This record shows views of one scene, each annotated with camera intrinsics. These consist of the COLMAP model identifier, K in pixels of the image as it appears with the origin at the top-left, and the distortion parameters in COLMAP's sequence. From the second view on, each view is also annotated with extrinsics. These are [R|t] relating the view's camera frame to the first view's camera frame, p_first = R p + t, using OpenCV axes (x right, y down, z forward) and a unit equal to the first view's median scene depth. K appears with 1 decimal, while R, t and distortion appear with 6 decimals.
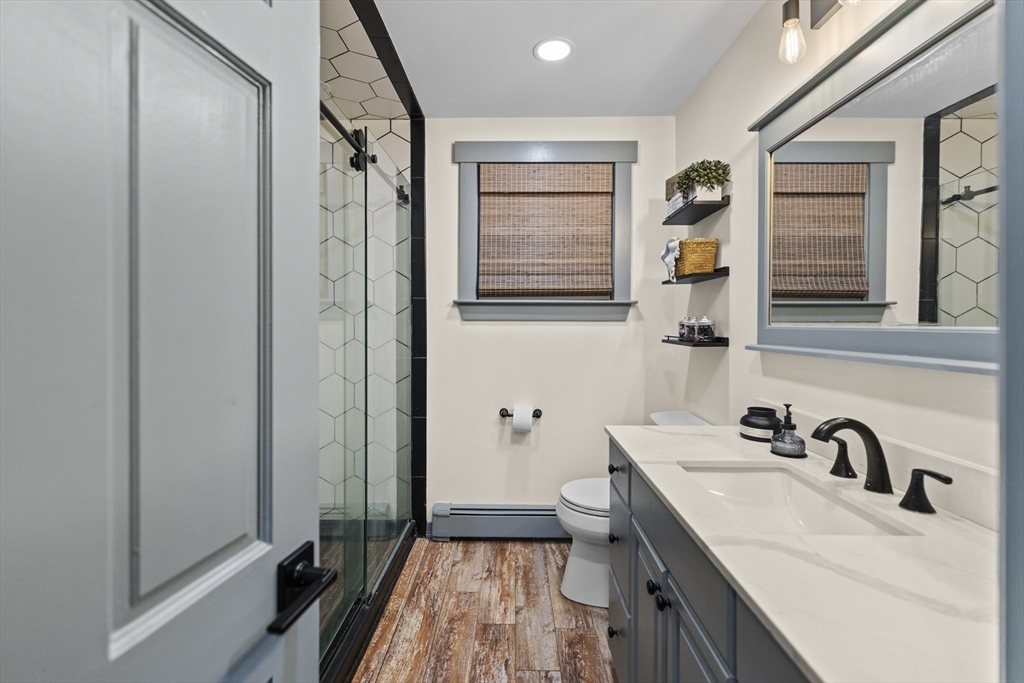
lens RADIAL K [[441.5, 0, 506.0], [0, 441.5, 333.6], [0, 0, 1]] dist [0.000660, 0.001242]
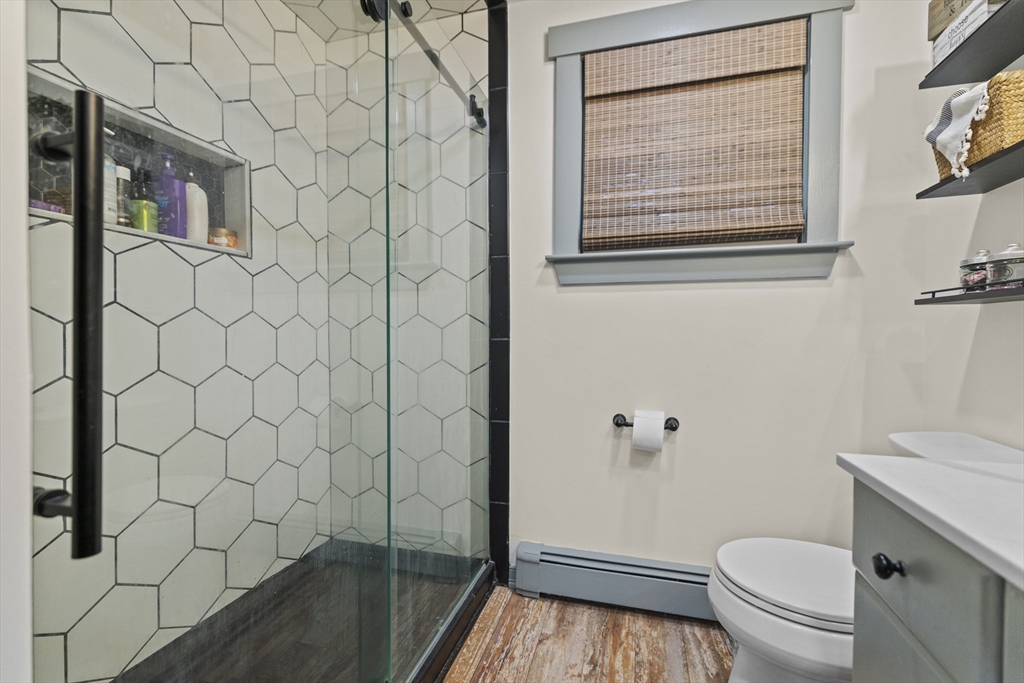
lens RADIAL K [[441.5, 0, 513.3], [0, 441.5, 346.7], [0, 0, 1]] dist [0.000660, 0.001242]
pose [[0.966371, 0.004179, -0.257116, 0.011725], [-0.002132, 0.999964, 0.008242, 0.061845], [0.257142, -0.007417, 0.966345, 0.308928]]
